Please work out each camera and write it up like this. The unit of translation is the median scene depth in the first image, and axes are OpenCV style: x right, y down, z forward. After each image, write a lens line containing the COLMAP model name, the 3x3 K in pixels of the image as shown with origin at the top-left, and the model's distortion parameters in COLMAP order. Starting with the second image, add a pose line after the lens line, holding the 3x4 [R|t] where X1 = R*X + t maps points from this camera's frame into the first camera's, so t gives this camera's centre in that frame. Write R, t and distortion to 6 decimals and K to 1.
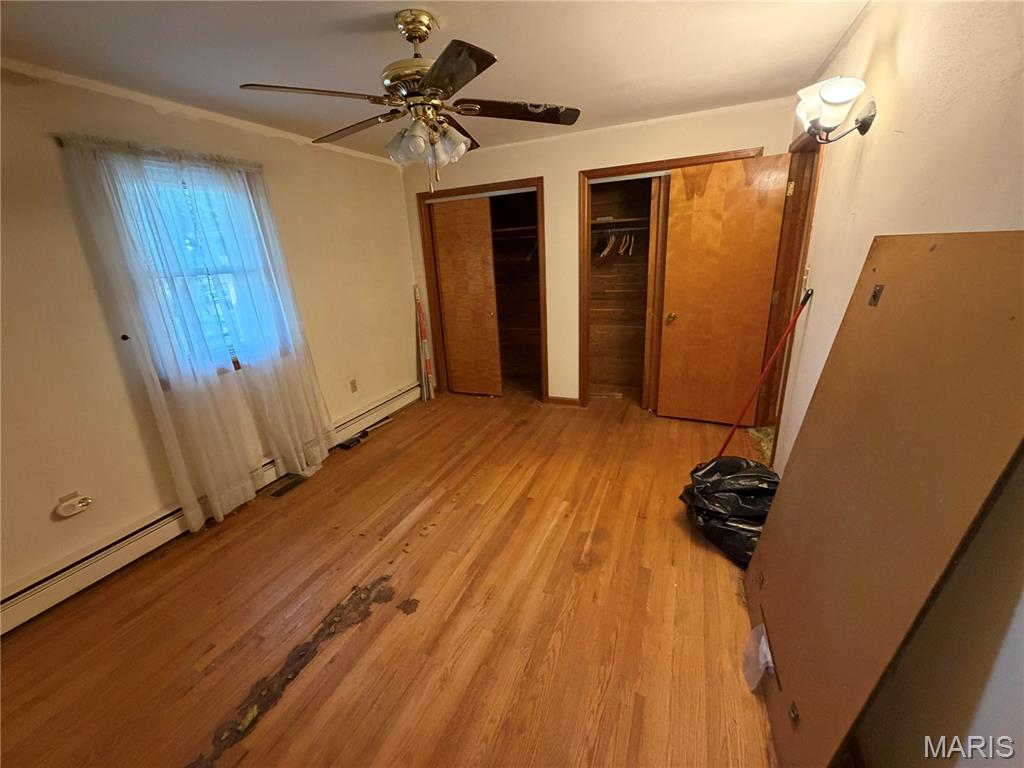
lens RADIAL K [[409.5, 0, 512.3], [0, 409.5, 383.2], [0, 0, 1]] dist [0.001582, -0.000209]
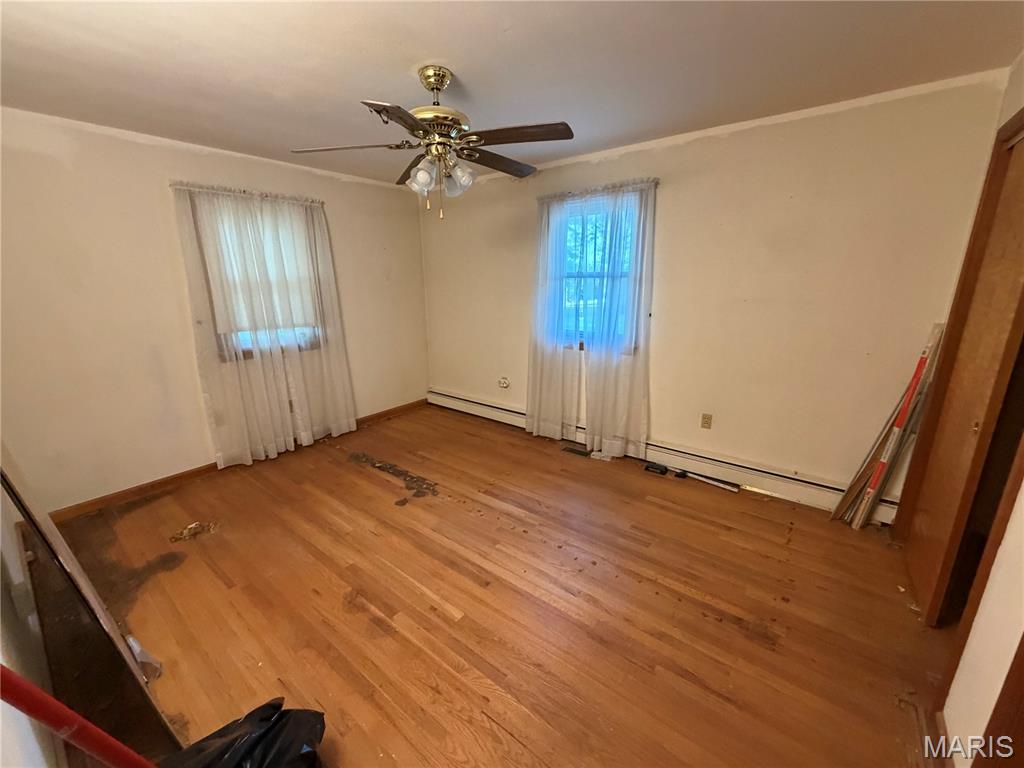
lens RADIAL K [[409.5, 0, 511.0], [0, 409.5, 388.4], [0, 0, 1]] dist [0.001582, -0.000209]
pose [[-0.258923, 0.309061, -0.915118, 0.664140], [-0.274368, 0.884867, 0.376474, -0.375782], [0.926111, 0.348557, -0.144316, 1.072672]]
